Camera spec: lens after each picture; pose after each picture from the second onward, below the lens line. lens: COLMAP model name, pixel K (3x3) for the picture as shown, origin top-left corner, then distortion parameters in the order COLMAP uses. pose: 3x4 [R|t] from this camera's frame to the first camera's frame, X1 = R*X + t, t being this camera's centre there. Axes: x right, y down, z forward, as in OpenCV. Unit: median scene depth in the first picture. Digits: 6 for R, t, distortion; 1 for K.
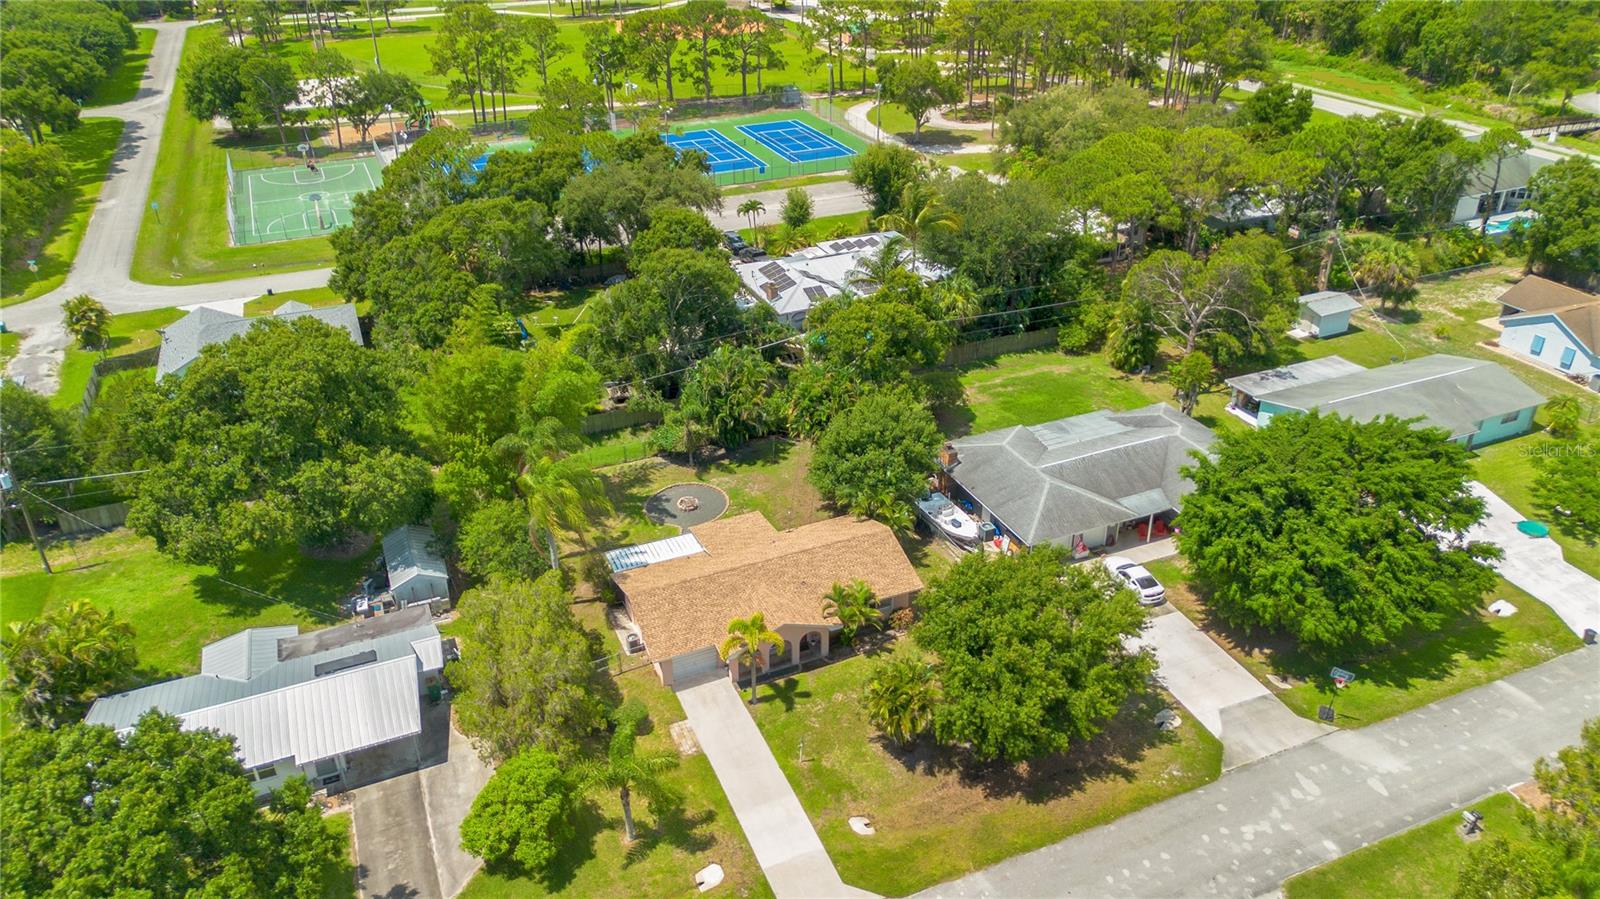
lens RADIAL K [[1152.9, 0, 800.0], [0, 1152.9, 449.5], [0, 0, 1]] dist [0.077240, -0.064564]
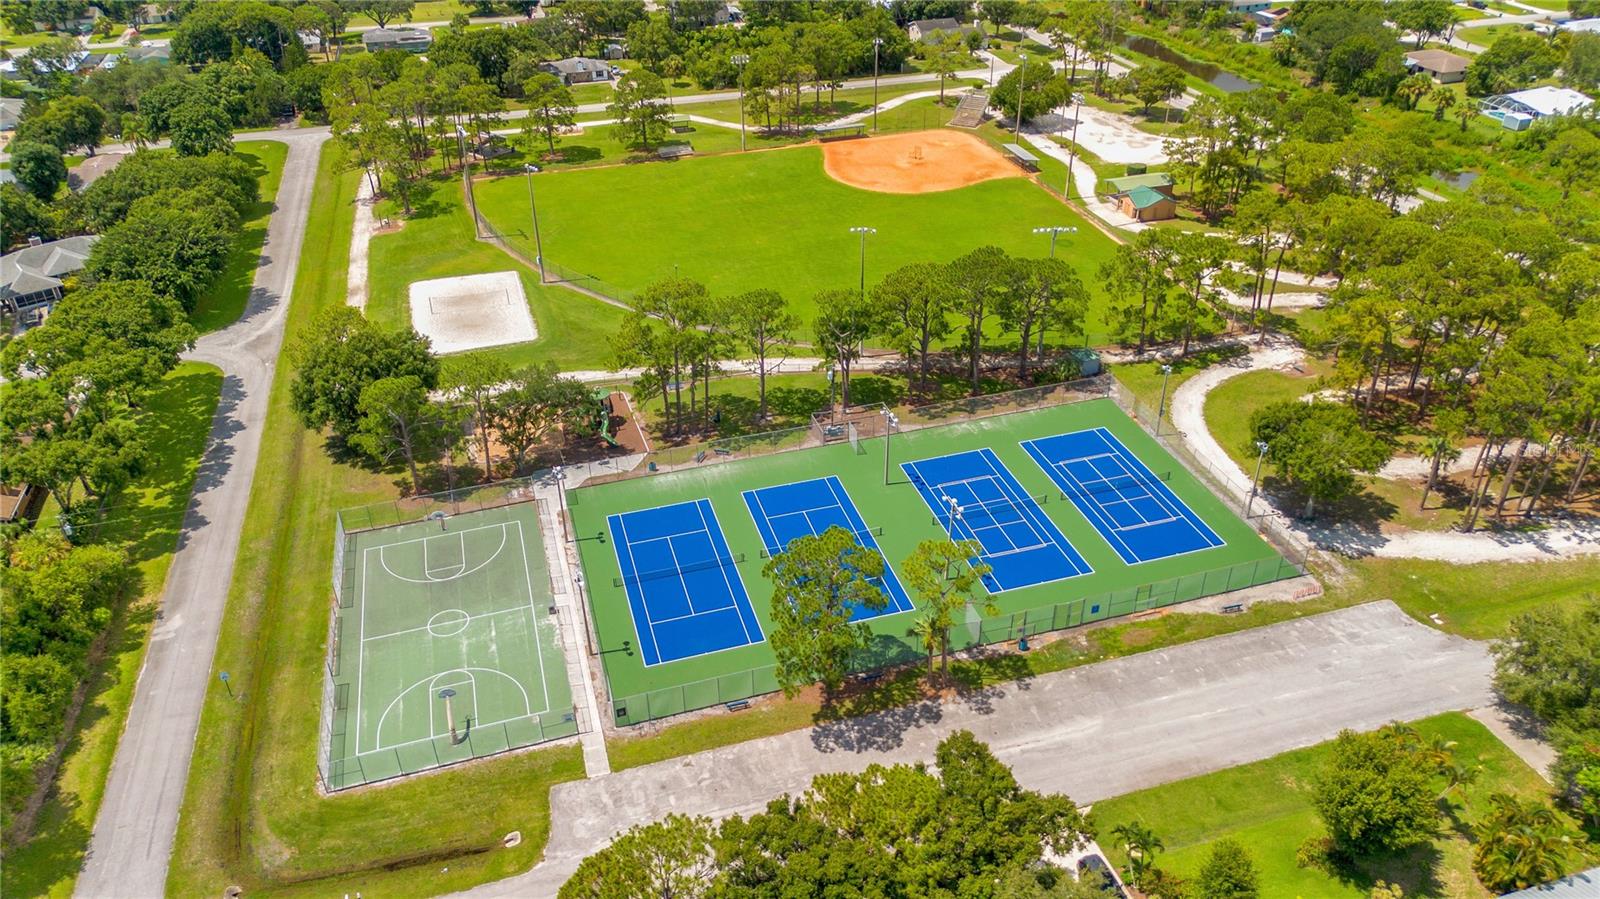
lens RADIAL K [[1152.9, 0, 800.0], [0, 1152.9, 449.5], [0, 0, 1]] dist [0.077240, -0.064564]
pose [[0.992926, 0.060977, -0.101885, -0.125540], [-0.055229, 0.996769, 0.058319, -0.326549], [0.105112, -0.052280, 0.993085, 0.296298]]
